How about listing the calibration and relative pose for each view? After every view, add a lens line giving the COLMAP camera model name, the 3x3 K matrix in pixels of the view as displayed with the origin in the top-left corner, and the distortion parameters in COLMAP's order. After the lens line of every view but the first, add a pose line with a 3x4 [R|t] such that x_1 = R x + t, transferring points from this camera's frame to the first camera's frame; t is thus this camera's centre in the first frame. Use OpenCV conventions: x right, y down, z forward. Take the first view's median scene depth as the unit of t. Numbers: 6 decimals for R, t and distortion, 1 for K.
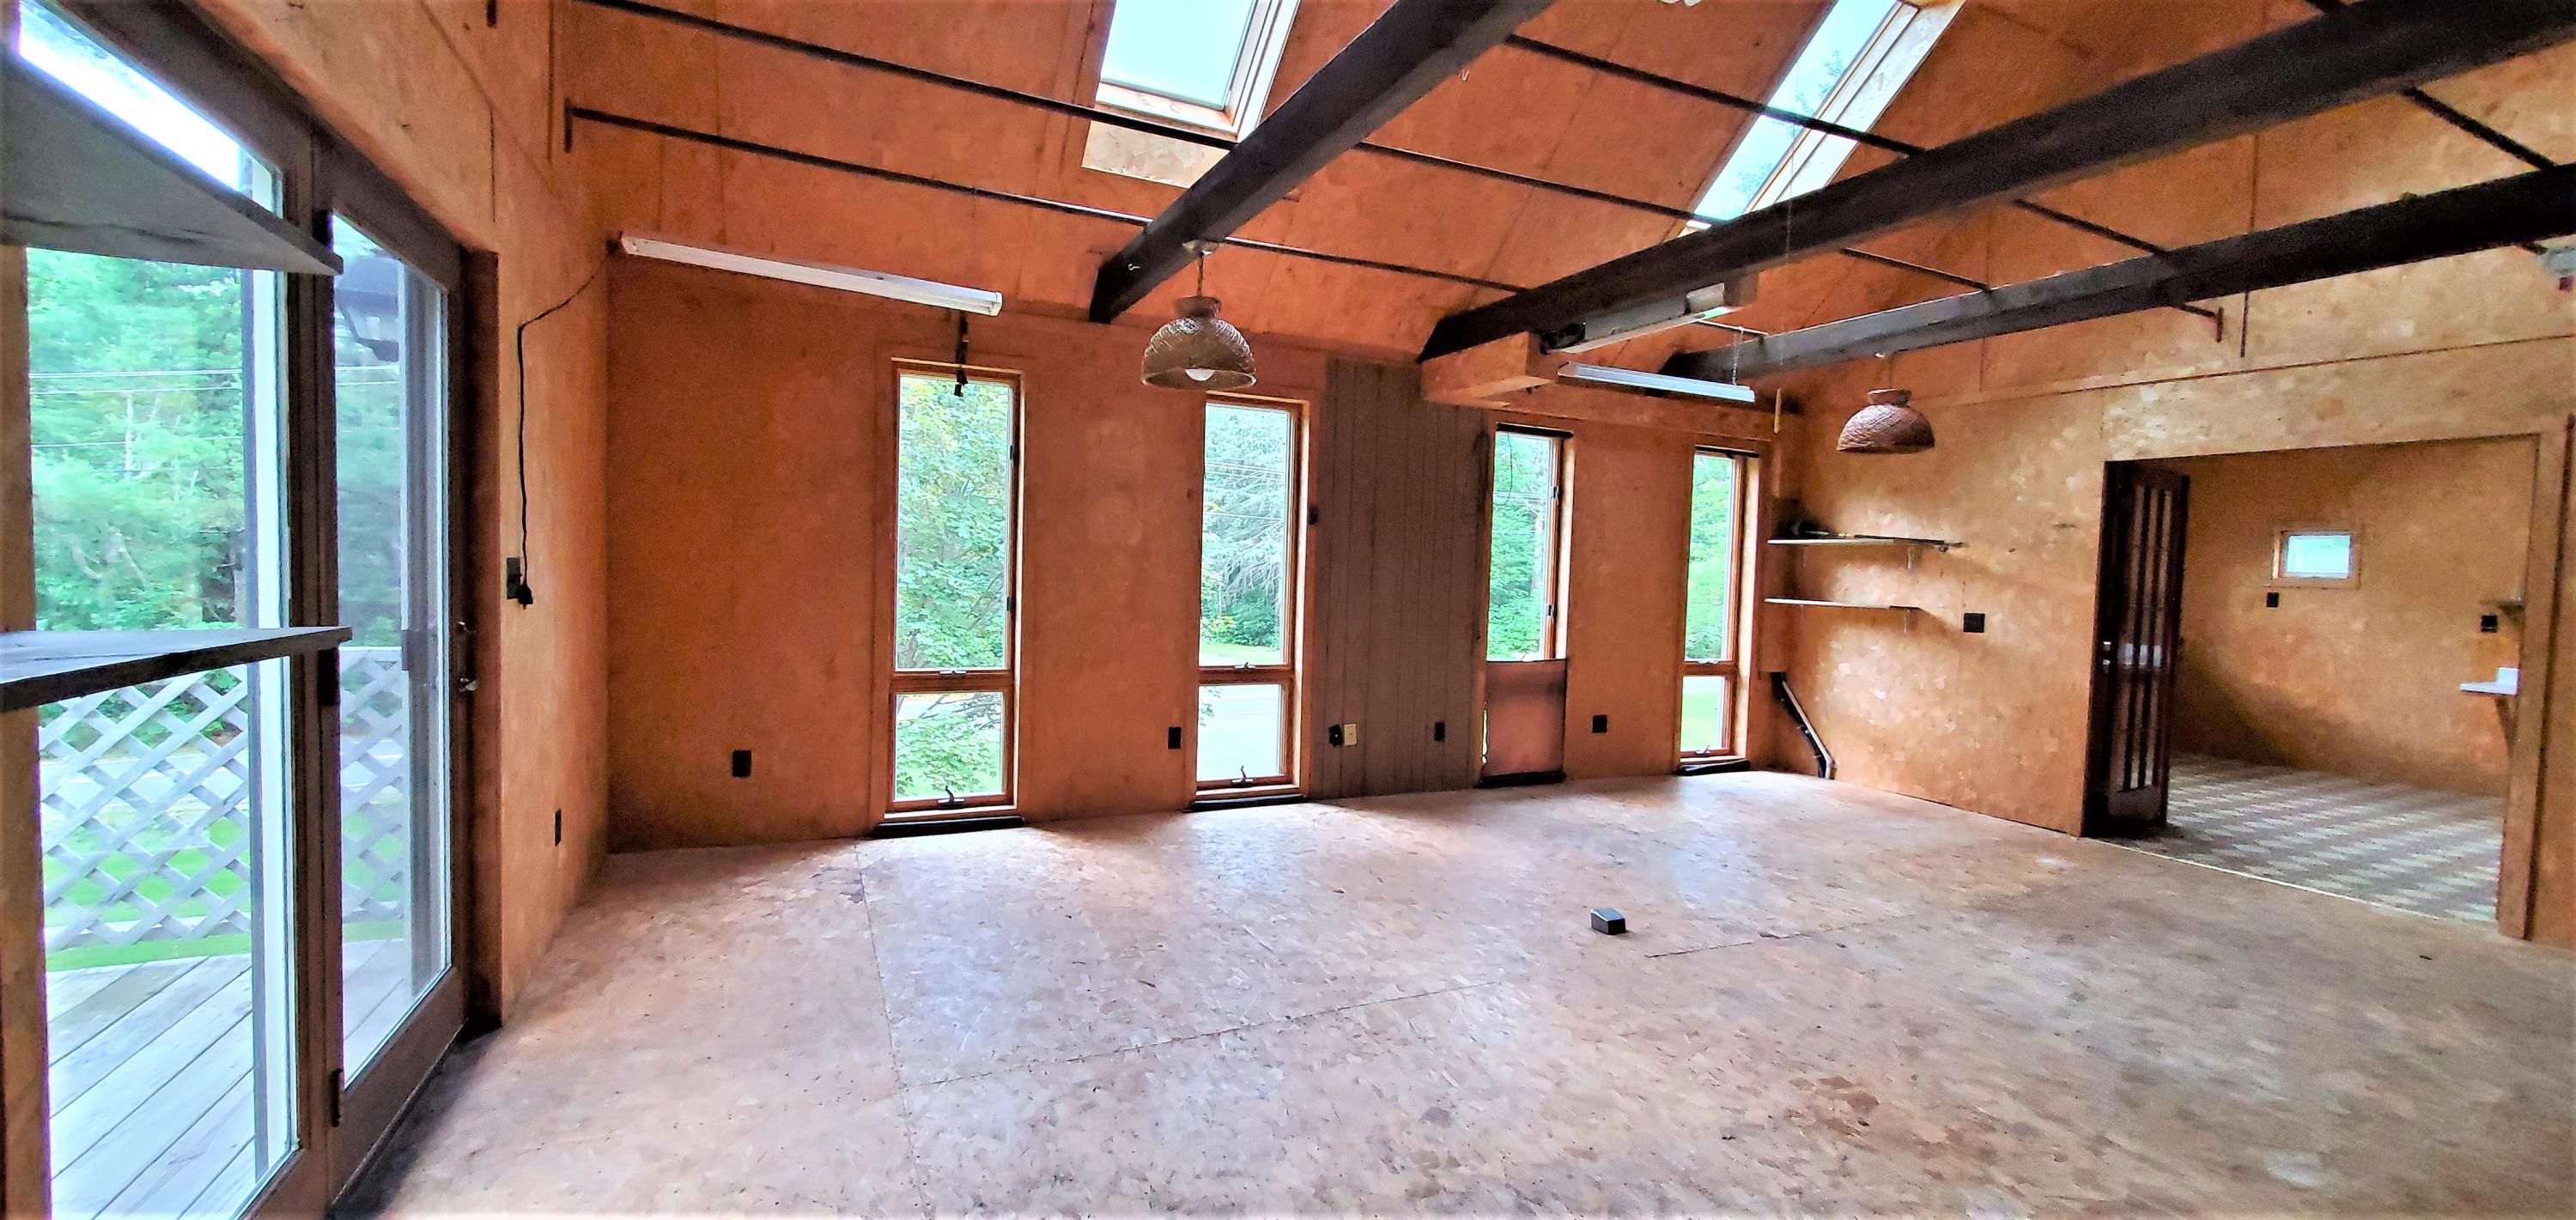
lens RADIAL K [[1022.7, 0, 1268.1], [0, 1022.7, 610.7], [0, 0, 1]] dist [-0.002014, -0.000278]
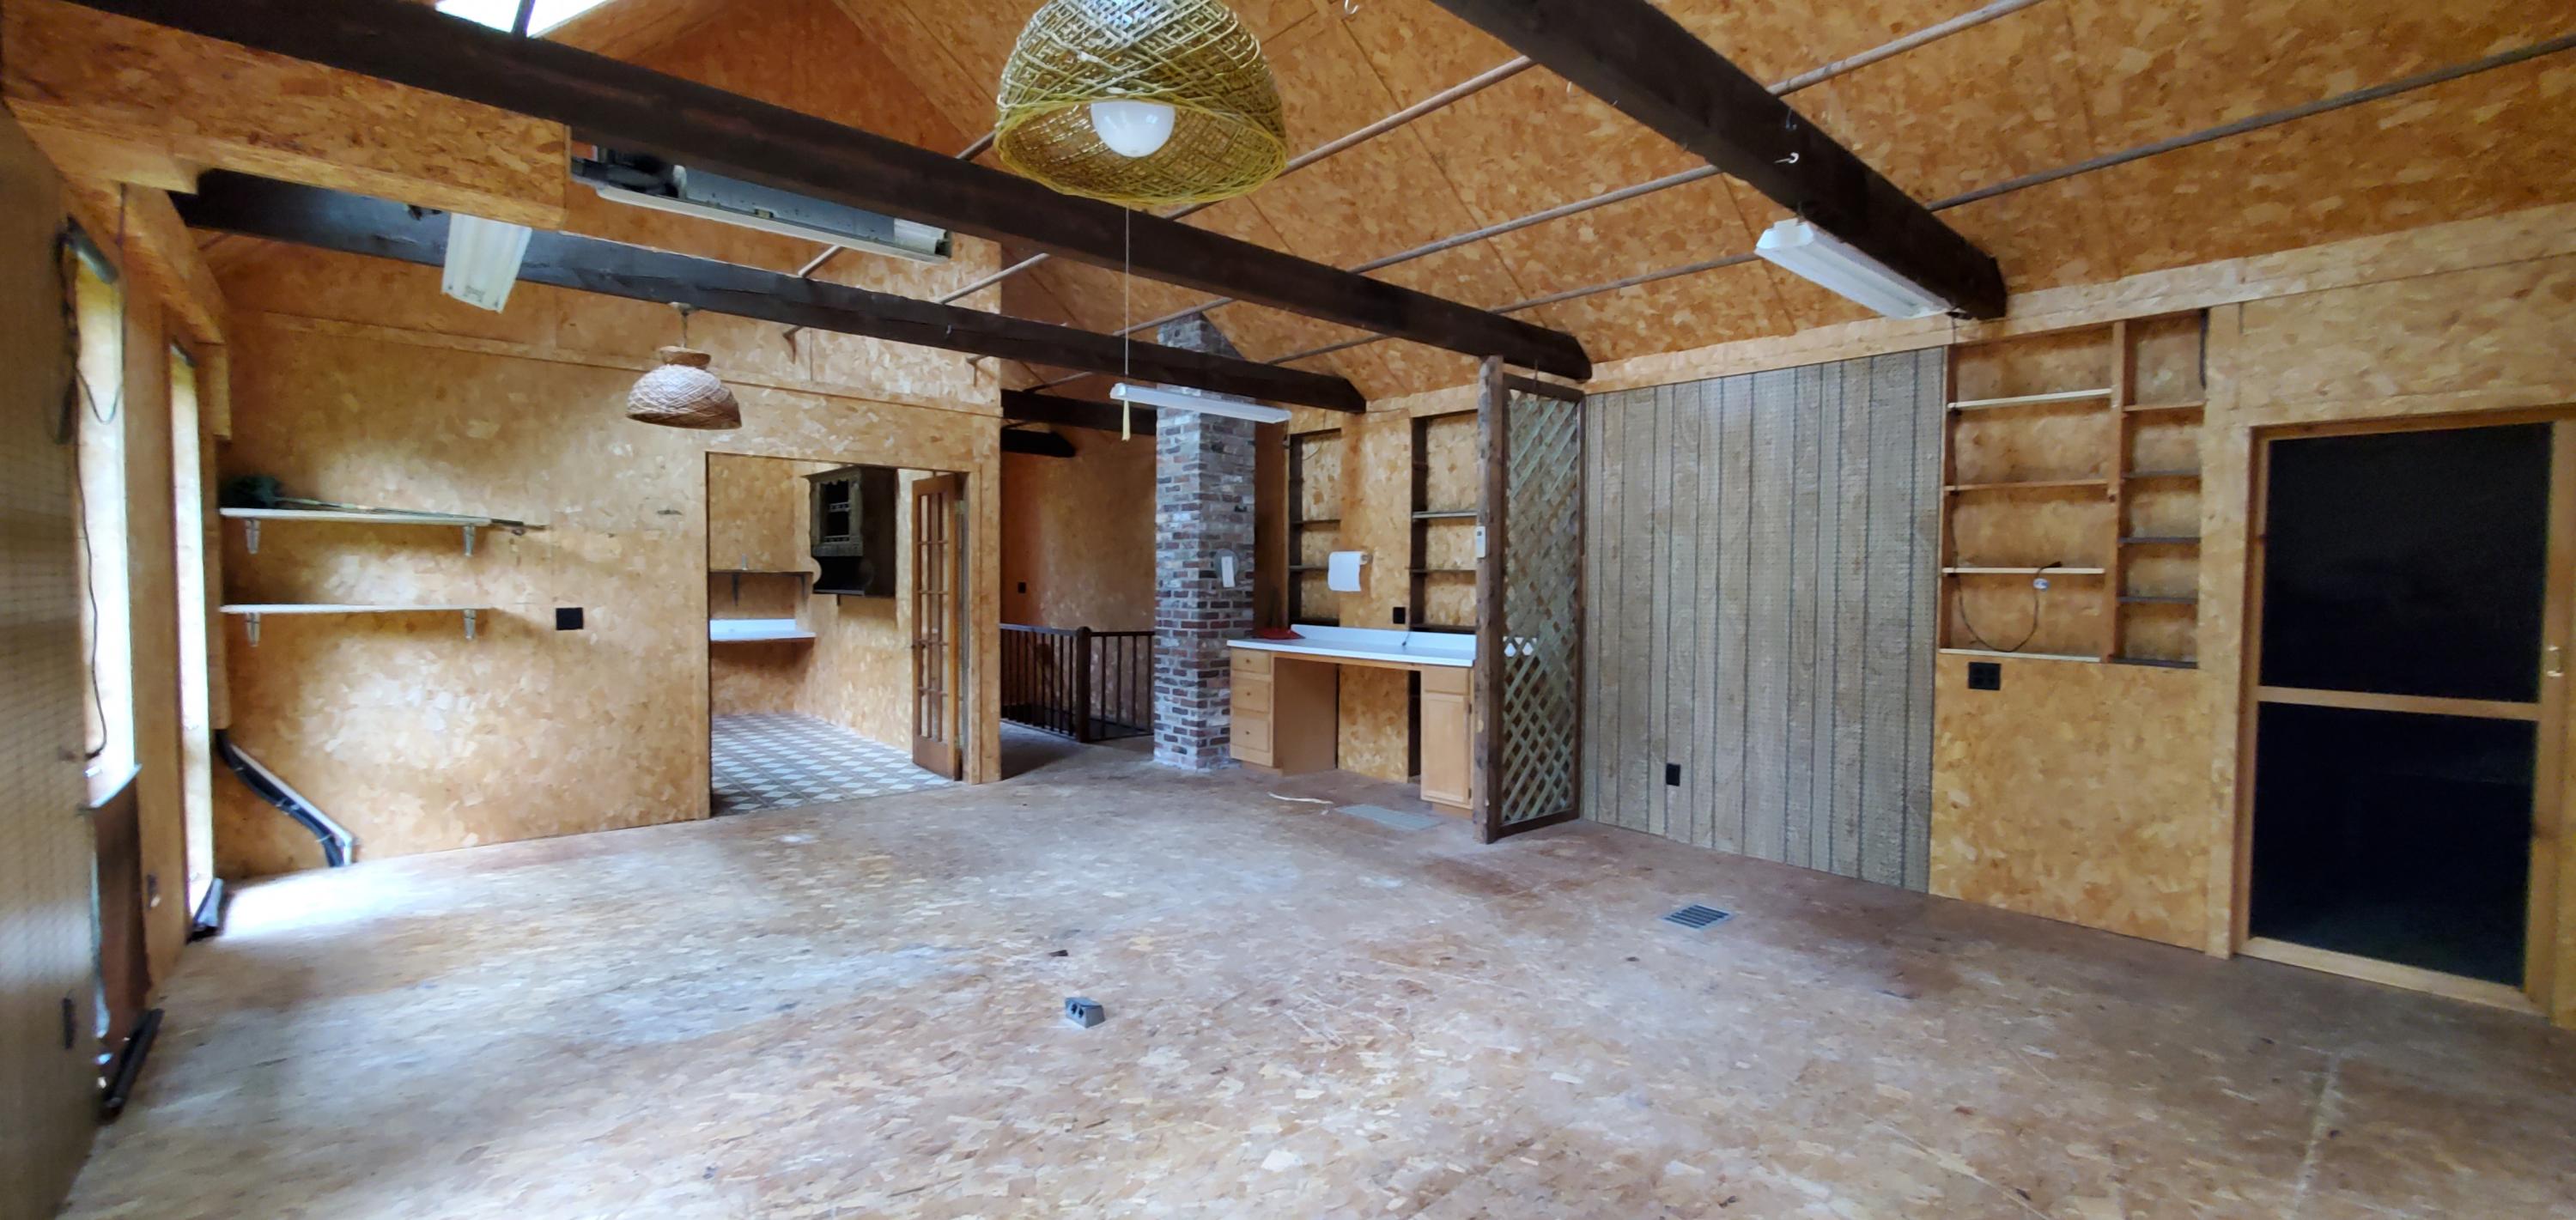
lens RADIAL K [[1001.4, 0, 1226.3], [0, 1001.4, 612.2], [0, 0, 1]] dist [-0.000733, -0.000061]
pose [[-0.256370, -0.064573, 0.964419, -0.279579], [0.031871, 0.996659, 0.075204, -0.041506], [-0.966053, 0.050017, -0.253455, 0.708831]]
